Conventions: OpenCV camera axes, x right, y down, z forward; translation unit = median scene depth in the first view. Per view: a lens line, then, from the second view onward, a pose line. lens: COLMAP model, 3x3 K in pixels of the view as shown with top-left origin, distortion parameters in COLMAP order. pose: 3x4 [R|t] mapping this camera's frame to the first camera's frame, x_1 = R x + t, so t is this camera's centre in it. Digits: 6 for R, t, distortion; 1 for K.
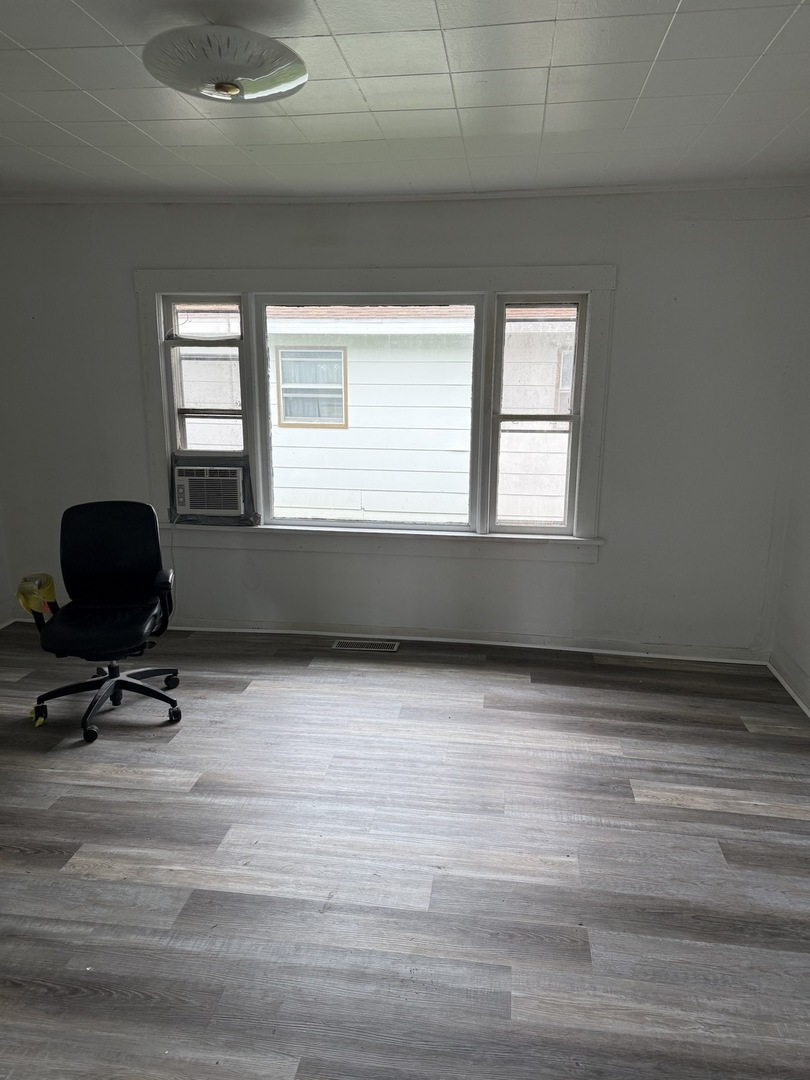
lens RADIAL K [[765.1, 0, 406.8], [0, 765.1, 543.0], [0, 0, 1]] dist [0.078662, -0.010501]
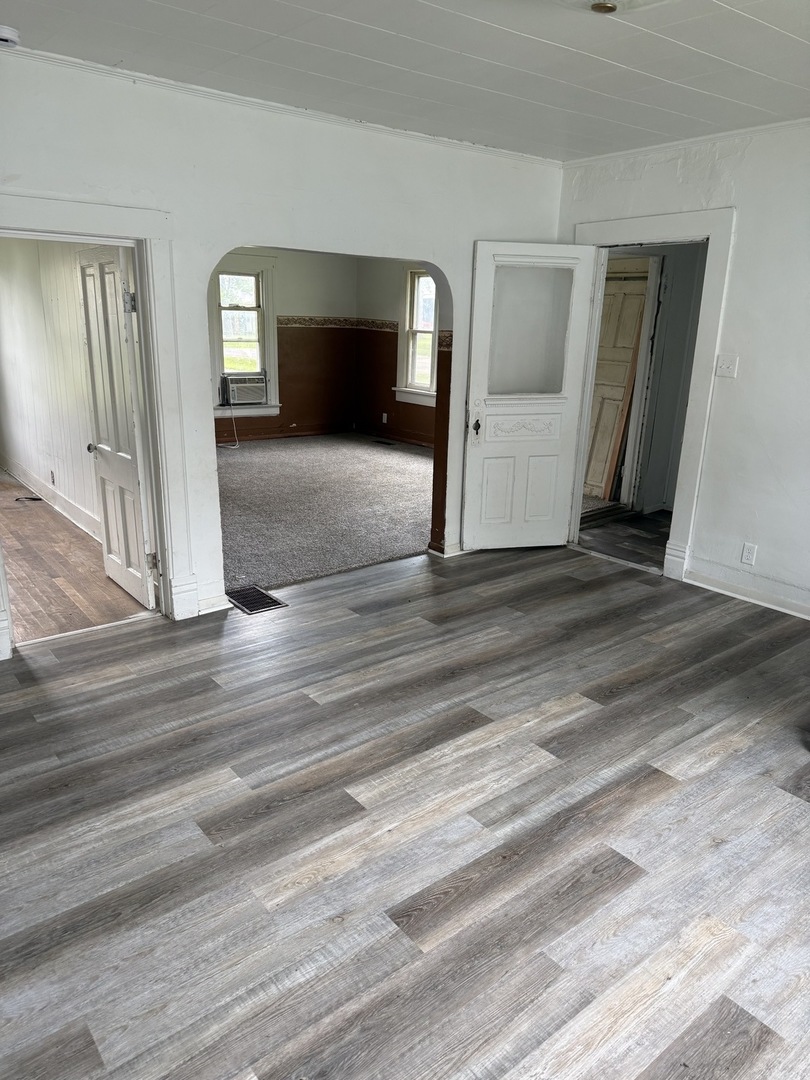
lens RADIAL K [[765.1, 0, 405.5], [0, 765.1, 537.5], [0, 0, 1]] dist [0.078662, -0.010501]
pose [[-0.683274, 0.191157, -0.704696, 0.673277], [-0.193151, 0.883422, 0.426918, -0.341857], [0.704152, 0.427814, -0.566697, 1.513400]]
